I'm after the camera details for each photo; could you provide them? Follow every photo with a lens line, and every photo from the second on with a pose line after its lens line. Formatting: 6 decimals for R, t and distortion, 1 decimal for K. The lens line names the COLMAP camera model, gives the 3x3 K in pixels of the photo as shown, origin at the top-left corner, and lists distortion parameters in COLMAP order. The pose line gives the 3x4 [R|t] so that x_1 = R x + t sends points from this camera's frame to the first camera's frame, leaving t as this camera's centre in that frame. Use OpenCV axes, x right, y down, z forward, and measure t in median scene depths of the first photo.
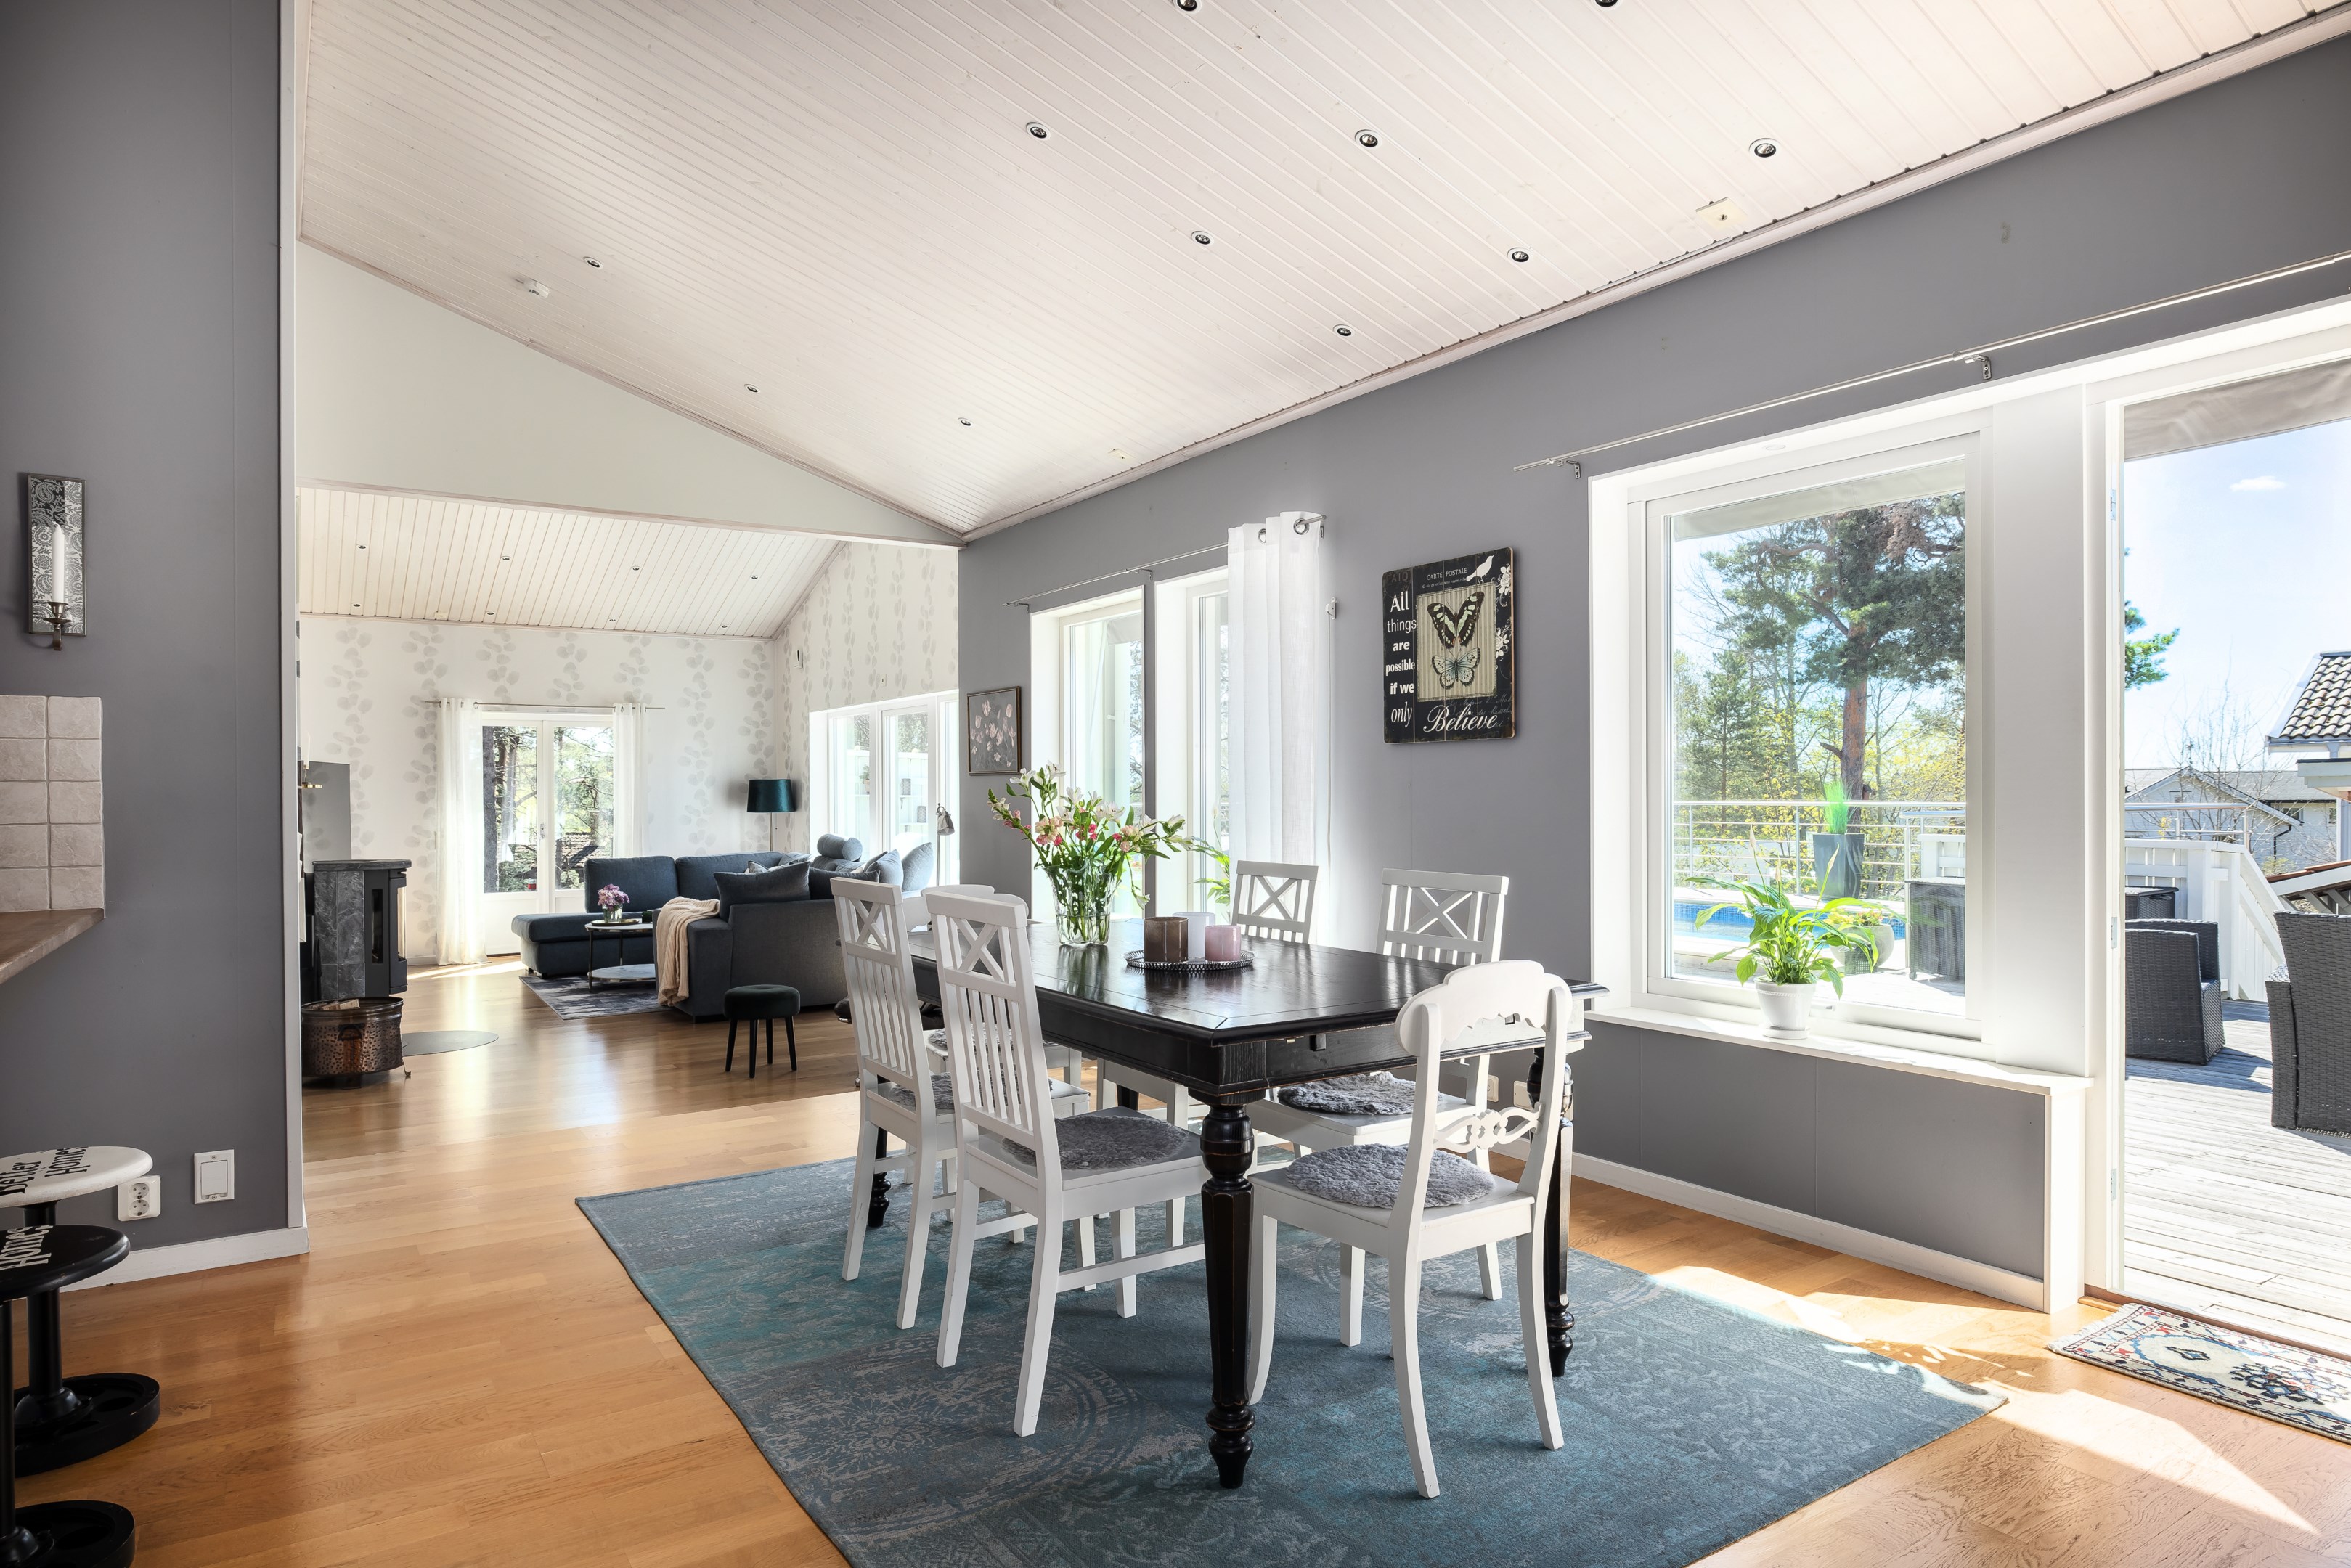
lens RADIAL K [[1393.5, 0, 1175.5], [0, 1393.5, 784.0], [0, 0, 1]] dist [-0.005681, 0.002784]
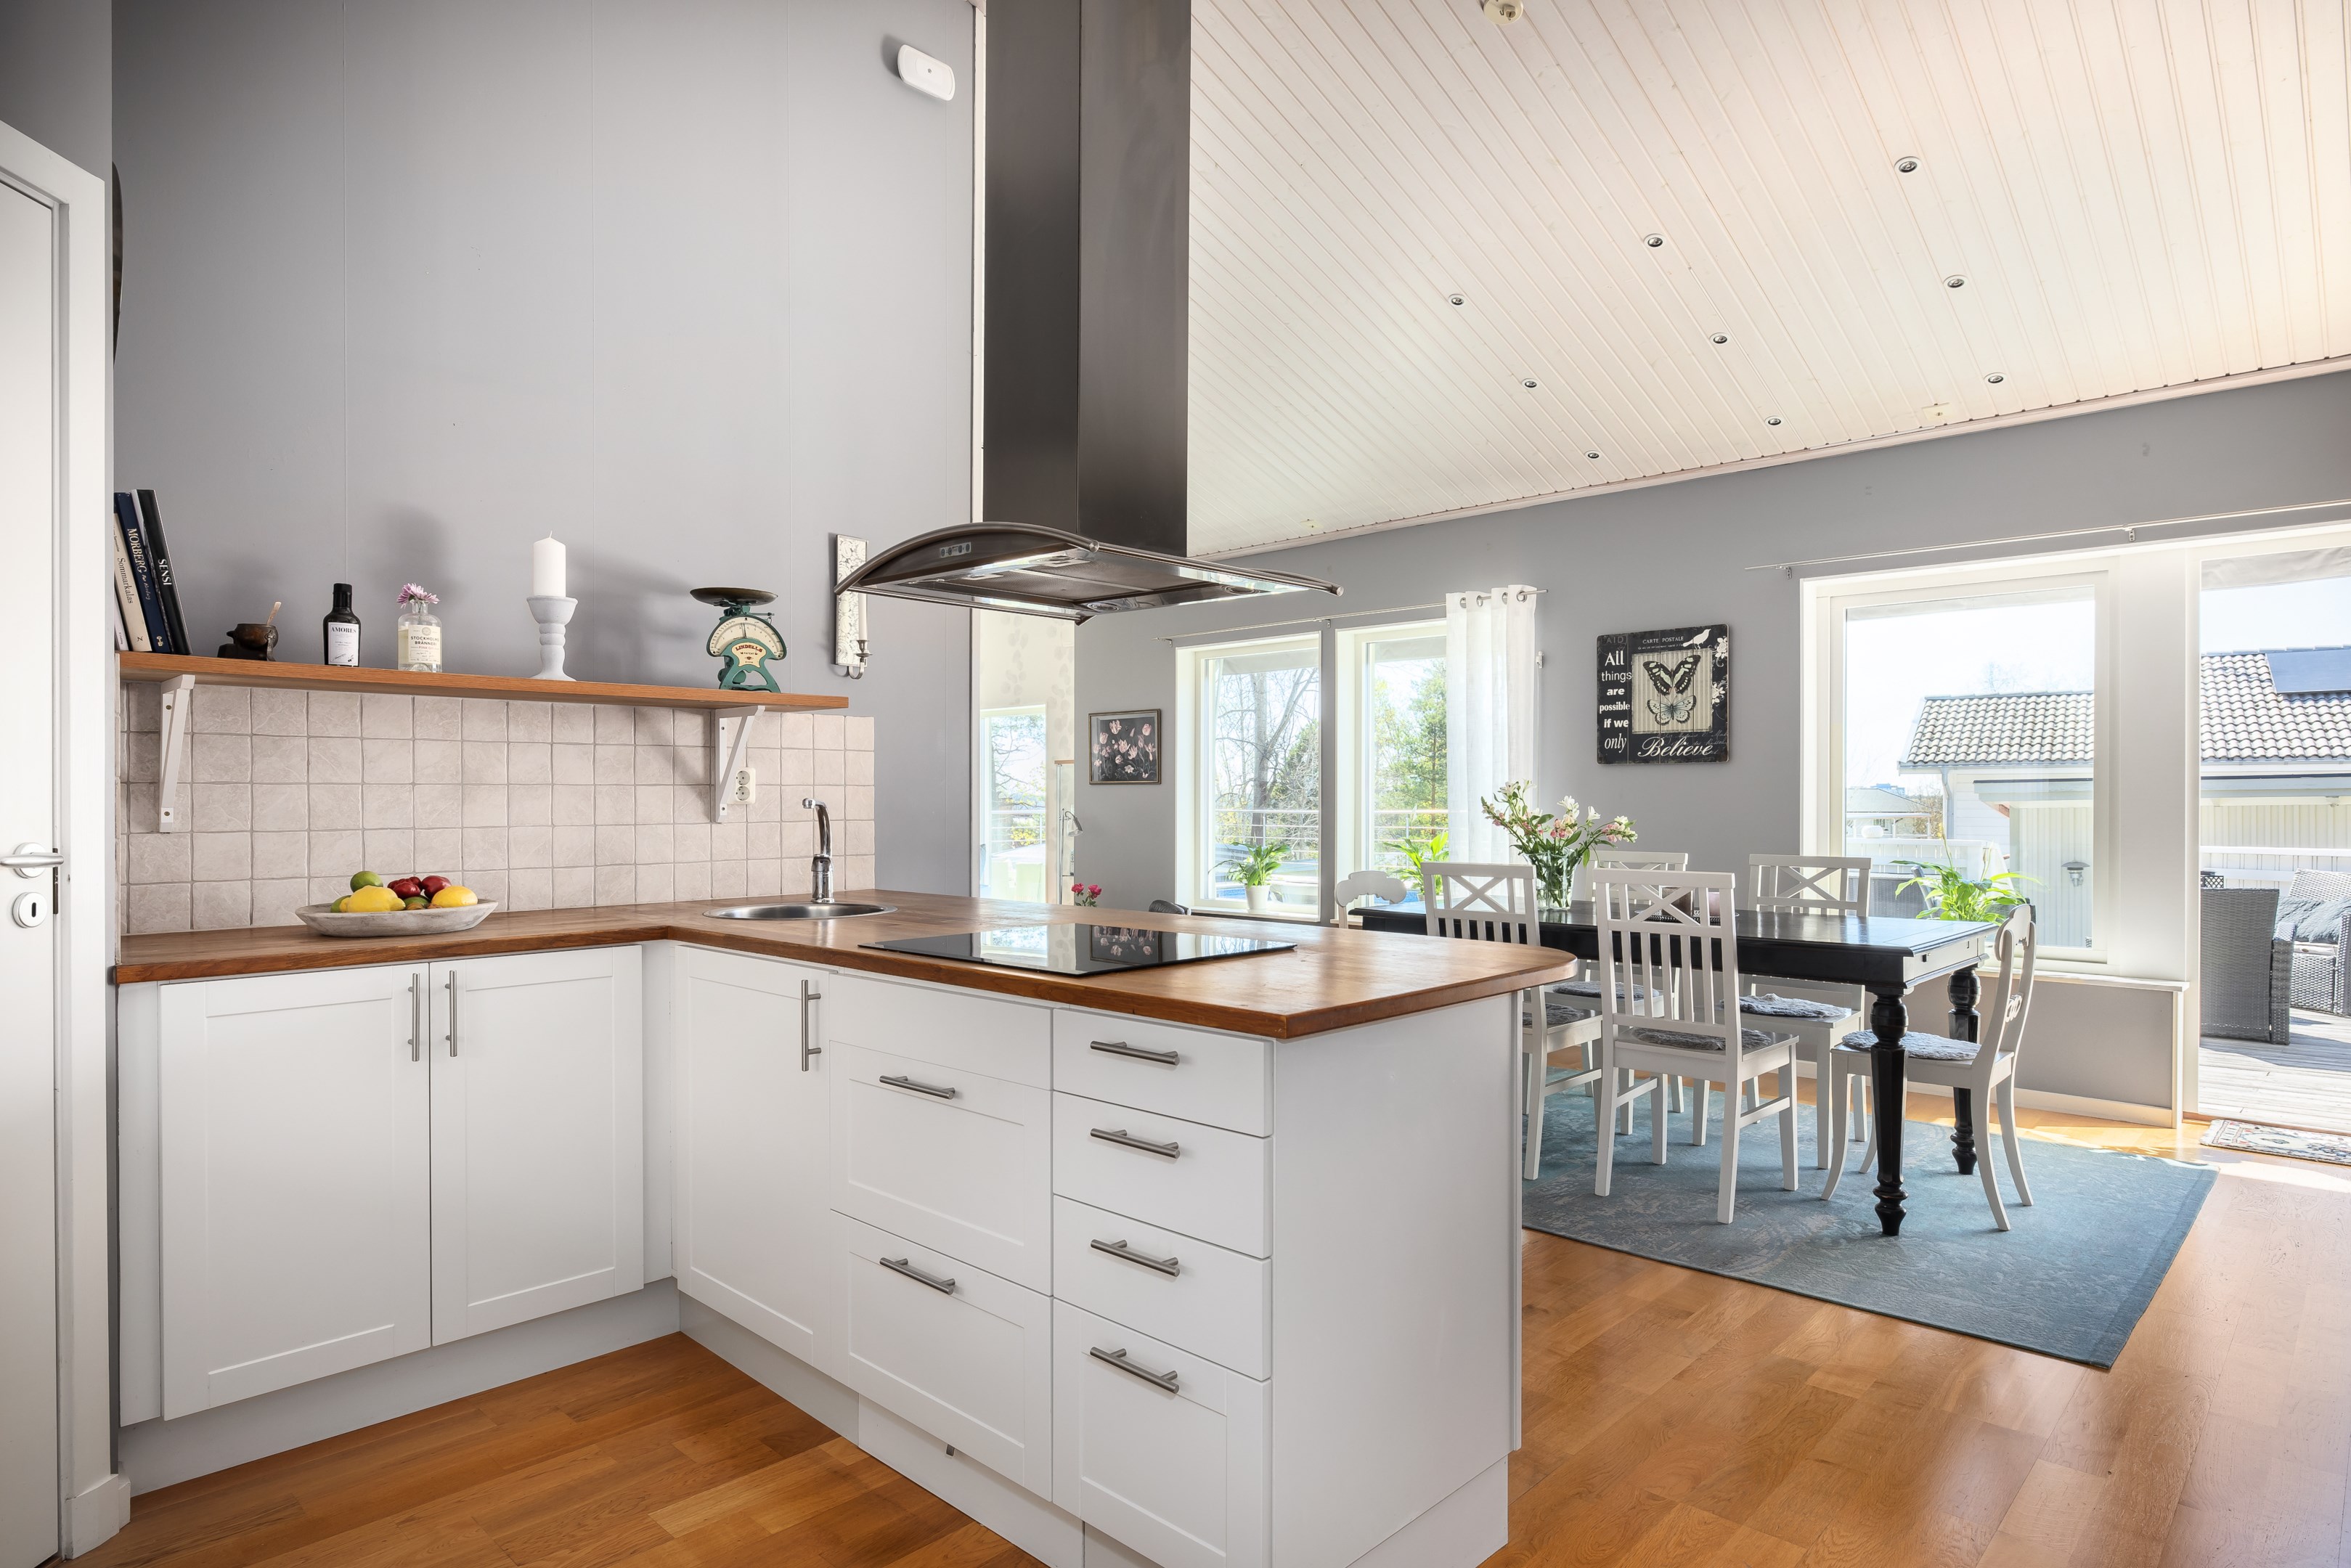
lens RADIAL K [[1344.1, 0, 1175.5], [0, 1344.1, 784.0], [0, 0, 1]] dist [0.001842, -0.000688]
pose [[0.971956, 0.008685, 0.235001, -0.559887], [-0.007004, 0.999944, -0.007987, 0.002662], [-0.235057, 0.006118, 0.971962, -0.153799]]
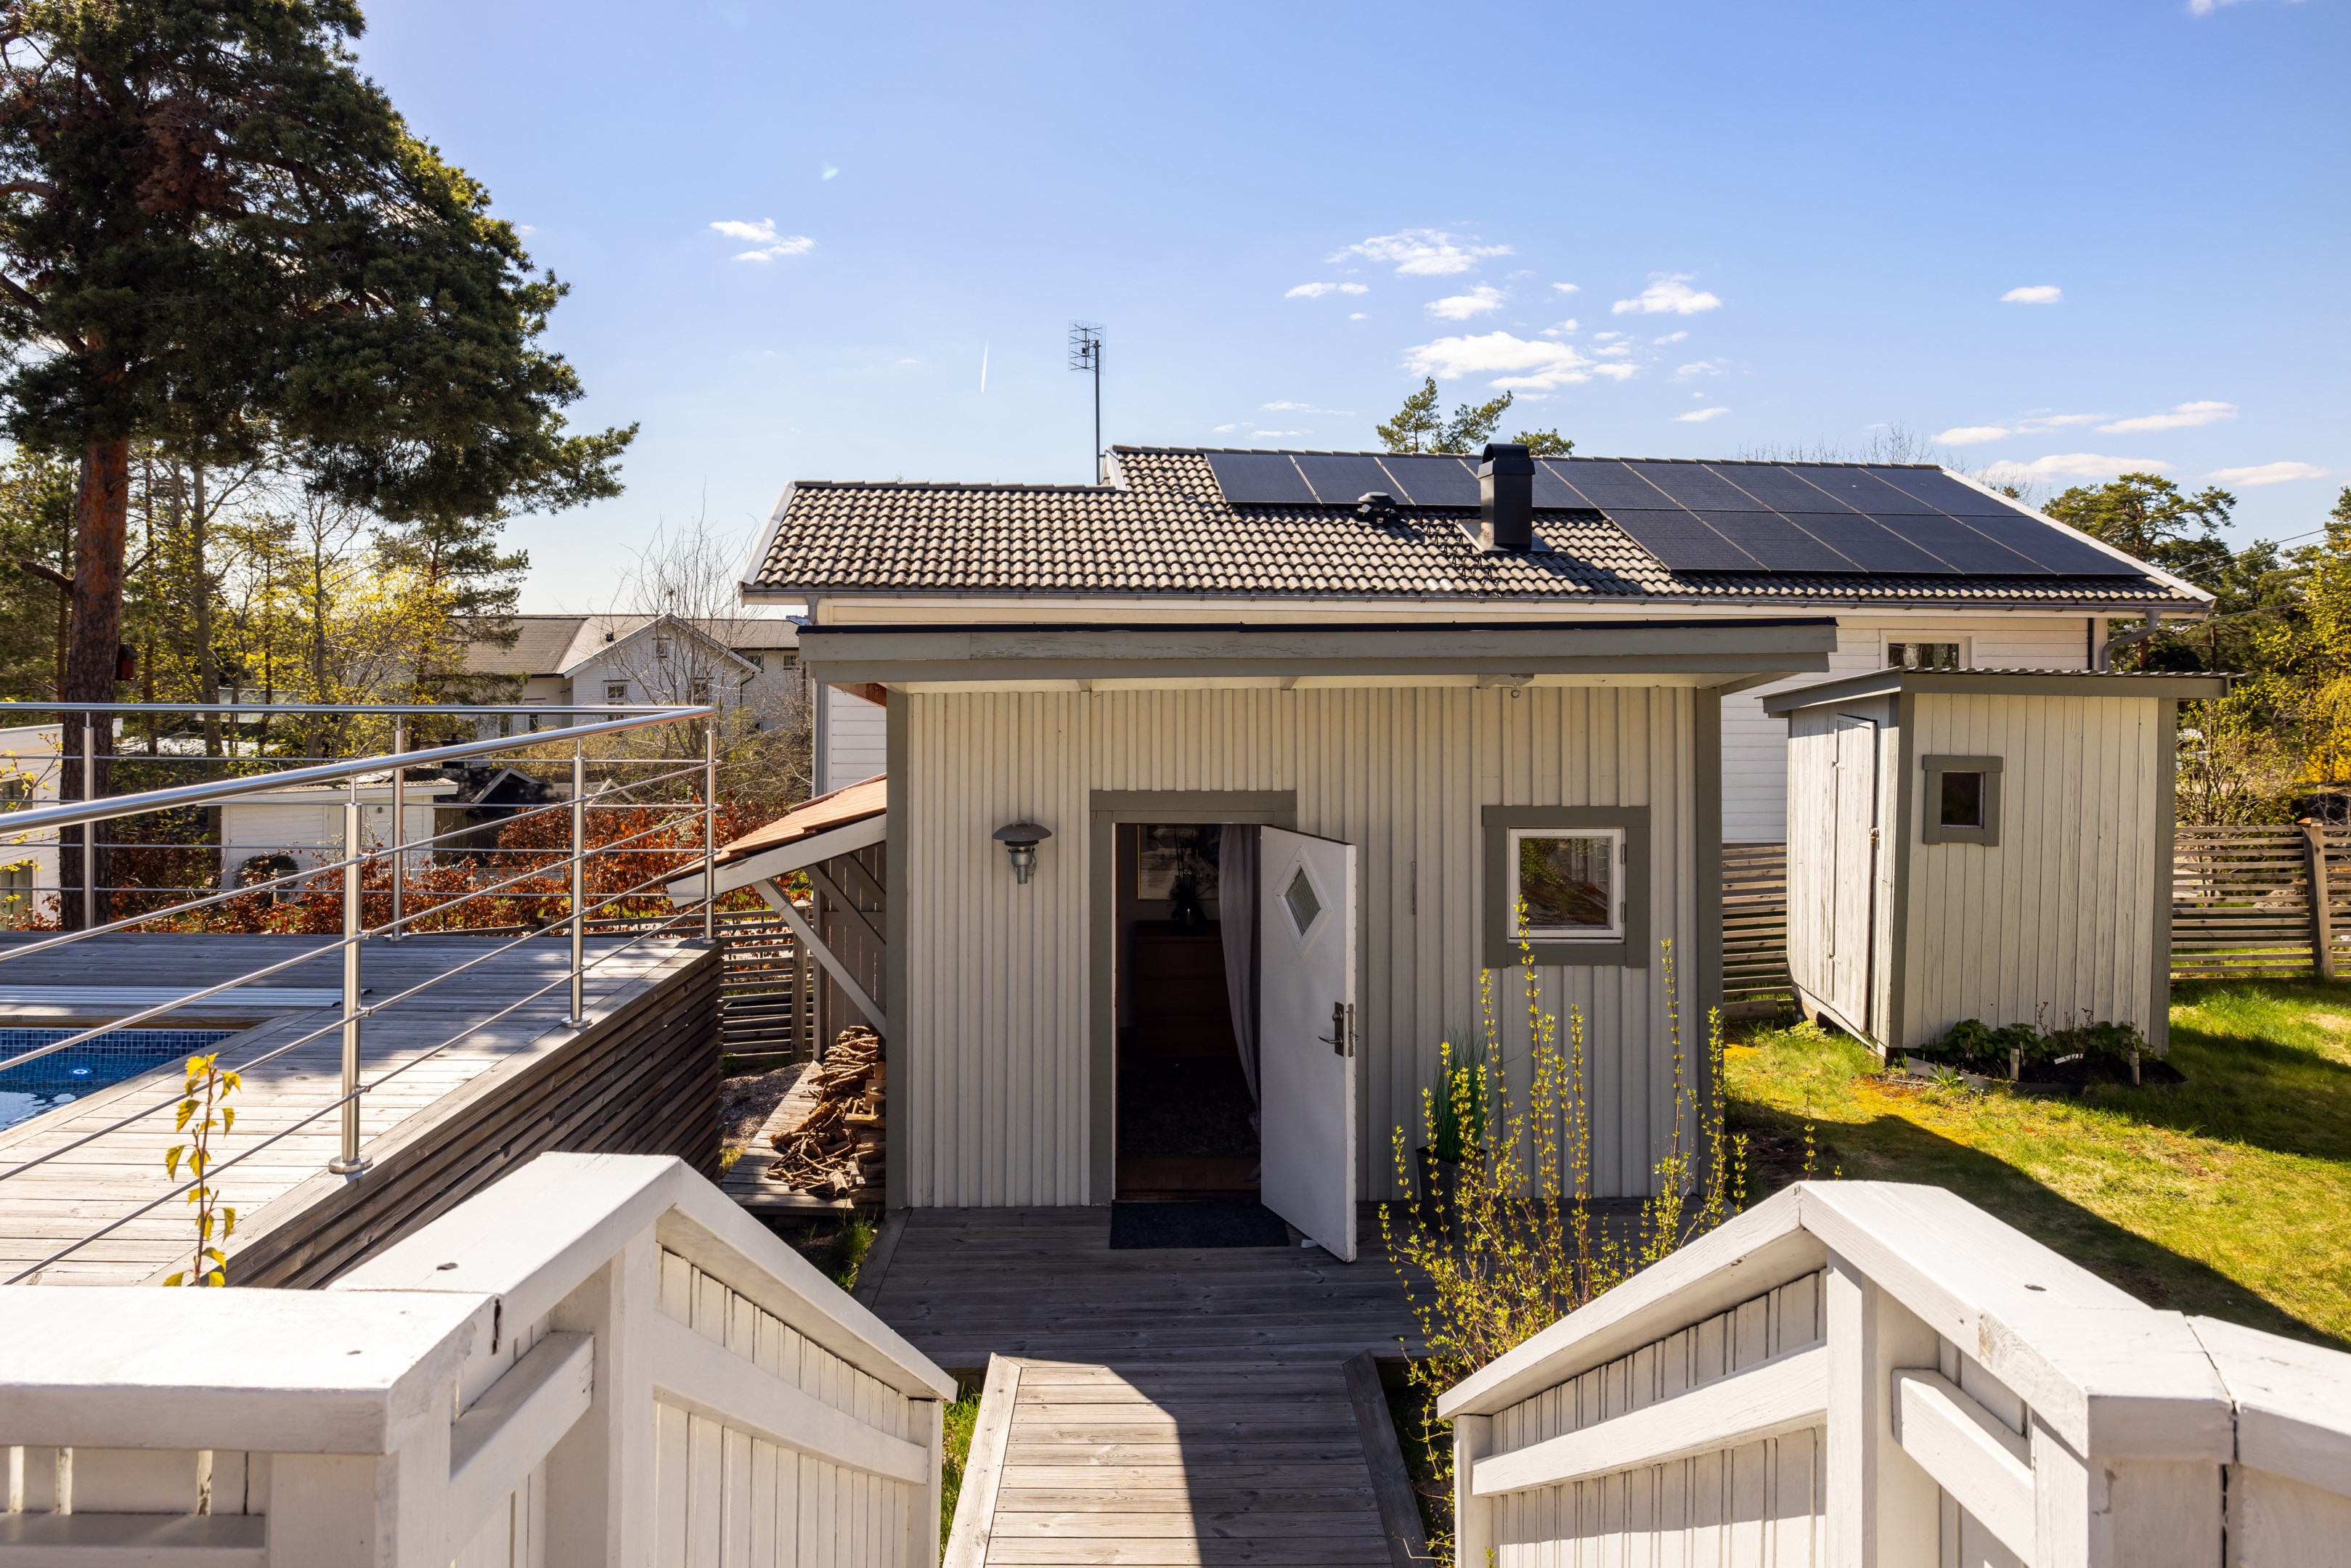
lens RADIAL K [[1417.1, 0, 1172.3], [0, 1417.1, 654.5], [0, 0, 1]] dist [-0.007123, -0.000274]
pose [[0.568408, -0.003283, 0.822740, 1.149409], [-0.014930, 0.999786, 0.014304, -0.039756], [-0.822611, -0.020414, 0.568238, 1.485505]]
